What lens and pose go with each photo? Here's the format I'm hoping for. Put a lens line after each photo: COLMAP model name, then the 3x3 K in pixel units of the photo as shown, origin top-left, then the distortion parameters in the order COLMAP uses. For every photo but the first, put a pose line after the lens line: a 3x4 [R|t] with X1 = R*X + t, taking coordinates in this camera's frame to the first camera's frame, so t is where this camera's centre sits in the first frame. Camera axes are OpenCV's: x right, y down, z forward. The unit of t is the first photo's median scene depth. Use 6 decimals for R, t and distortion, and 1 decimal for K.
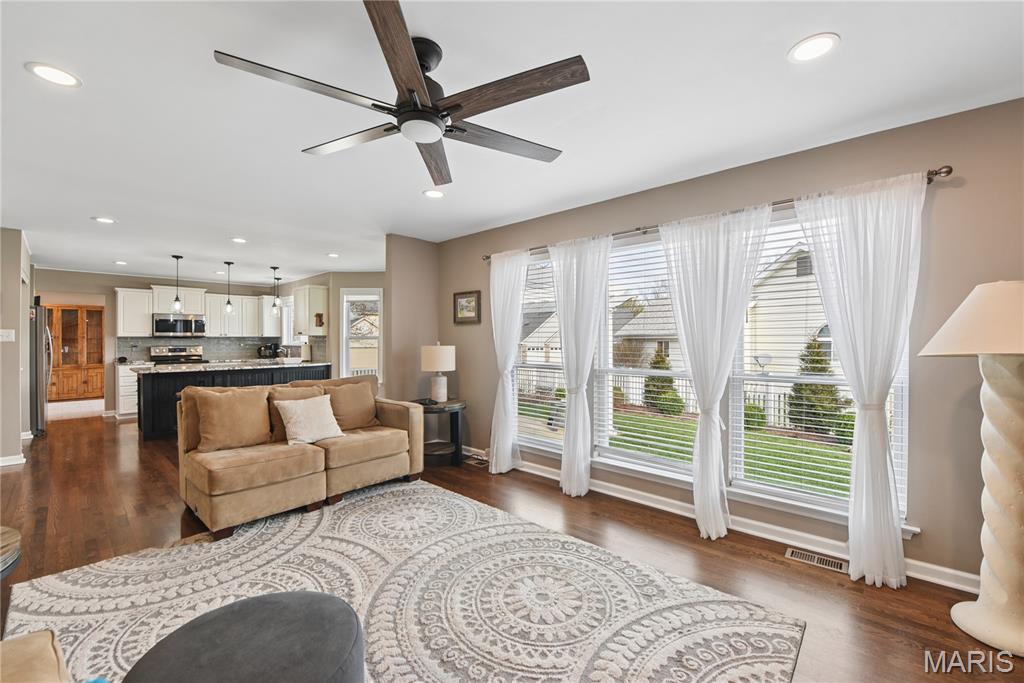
lens RADIAL K [[414.1, 0, 512.1], [0, 414.1, 338.5], [0, 0, 1]] dist [-0.018110, -0.000297]
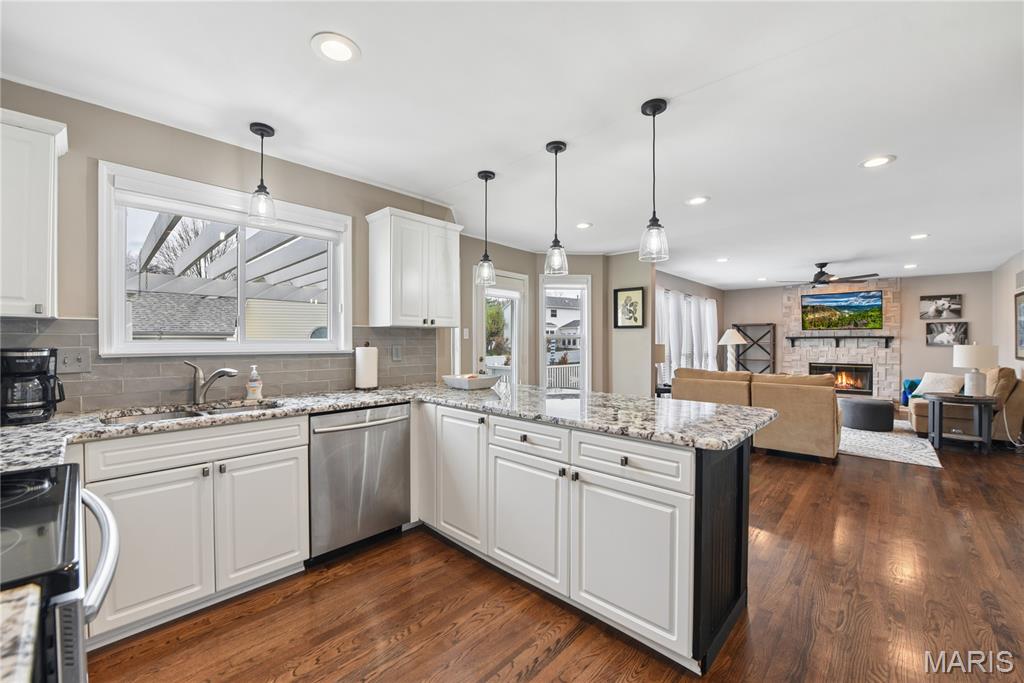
lens RADIAL K [[400.1, 0, 510.4], [0, 400.1, 345.8], [0, 0, 1]] dist [-0.028208, 0.000009]
pose [[0.023378, -0.009224, 0.999684, -0.861528], [-0.003629, 0.999950, 0.009312, 0.008169], [-0.999720, -0.003846, 0.023344, 0.822948]]
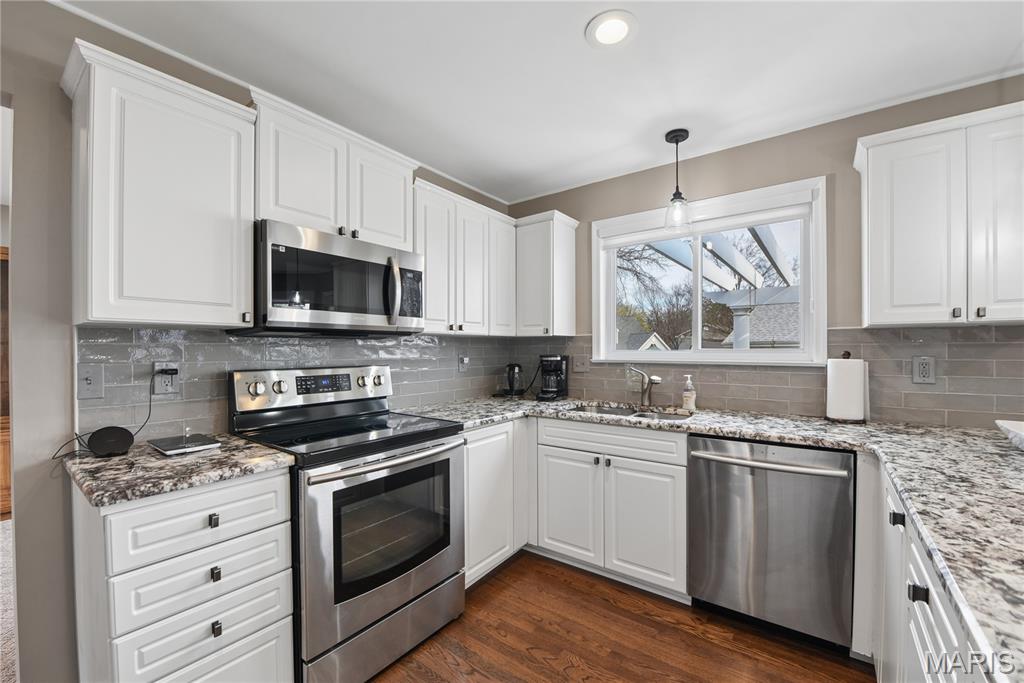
lens RADIAL K [[411.5, 0, 513.4], [0, 411.5, 352.7], [0, 0, 1]] dist [-0.016604, -0.000374]
pose [[0.995528, -0.002240, 0.094435, -0.722068], [0.001288, 0.999948, 0.010140, 0.006498], [-0.094453, -0.009973, 0.995479, 0.728003]]
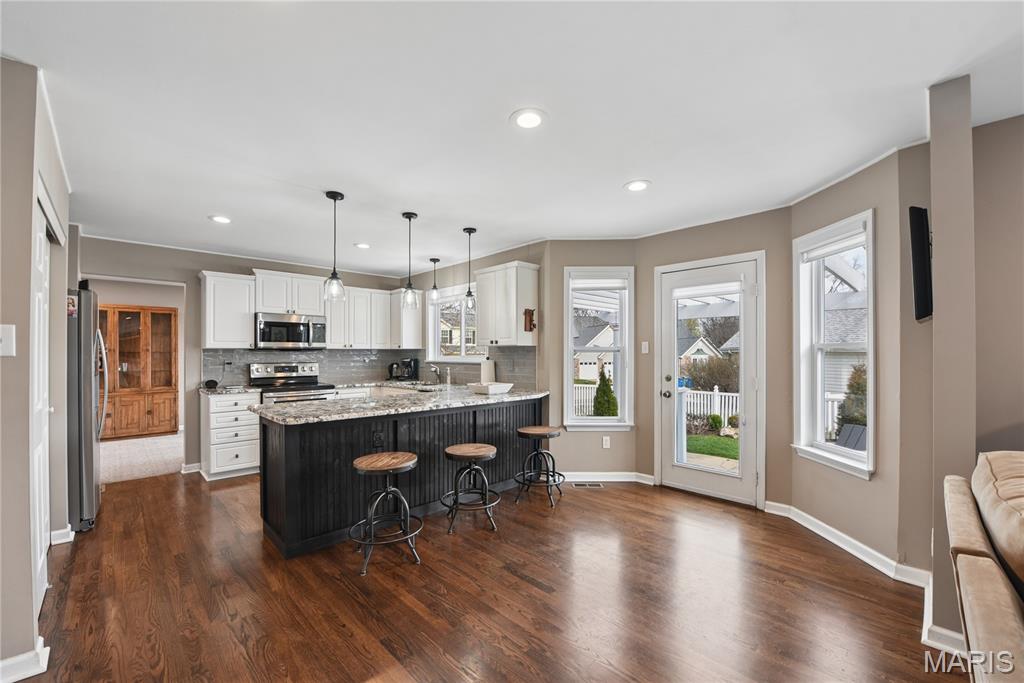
lens RADIAL K [[411.5, 0, 513.4], [0, 411.5, 352.7], [0, 0, 1]] dist [-0.016604, -0.000374]
pose [[0.998250, -0.000917, -0.059130, -0.409687], [0.000884, 0.999999, -0.000596, 0.002676], [0.059130, 0.000542, 0.998250, 0.357382]]
